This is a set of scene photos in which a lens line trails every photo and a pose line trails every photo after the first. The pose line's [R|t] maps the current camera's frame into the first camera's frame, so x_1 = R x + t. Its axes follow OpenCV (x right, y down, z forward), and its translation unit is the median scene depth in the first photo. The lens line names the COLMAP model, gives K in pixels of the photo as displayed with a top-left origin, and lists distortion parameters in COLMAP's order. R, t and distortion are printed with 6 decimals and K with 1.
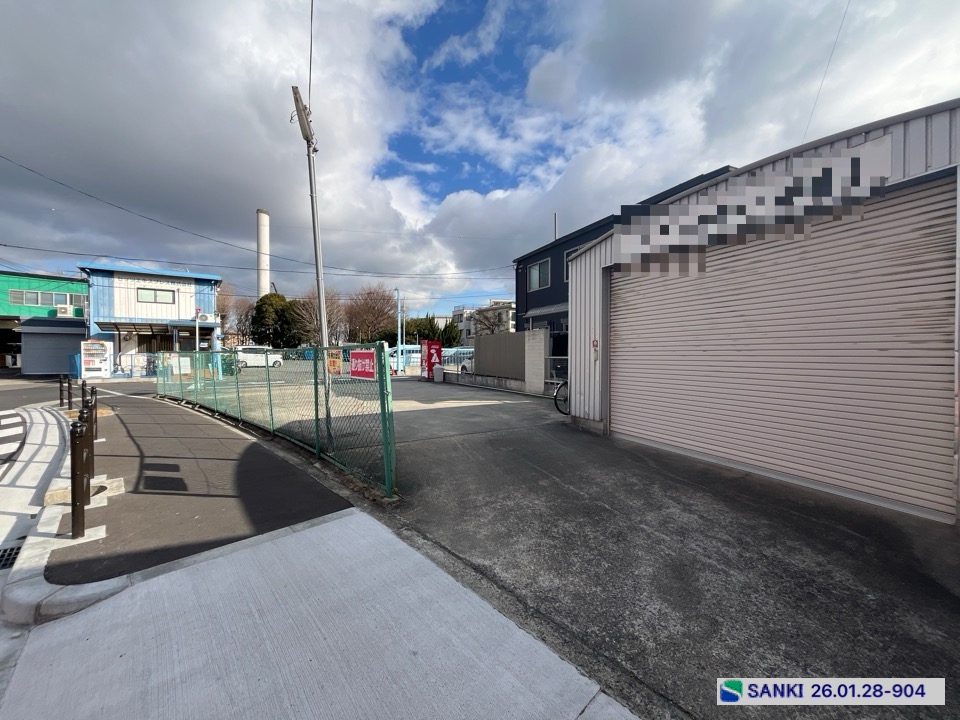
lens RADIAL K [[385.4, 0, 477.0], [0, 385.4, 358.6], [0, 0, 1]] dist [-0.012019, 0.000084]
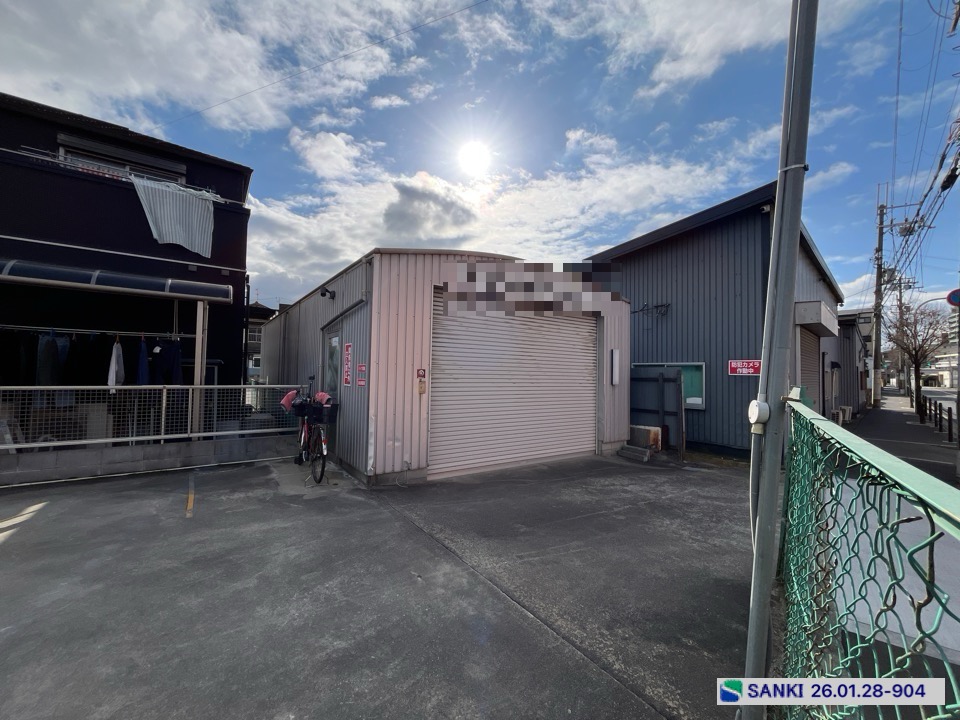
lens RADIAL K [[383.8, 0, 472.5], [0, 383.8, 326.4], [0, 0, 1]] dist [0.000371, 0.000094]
pose [[-0.177805, 0.127993, 0.975707, -0.551798], [-0.002023, 0.991456, -0.130428, -0.031635], [-0.984064, -0.025165, -0.176026, 1.061518]]
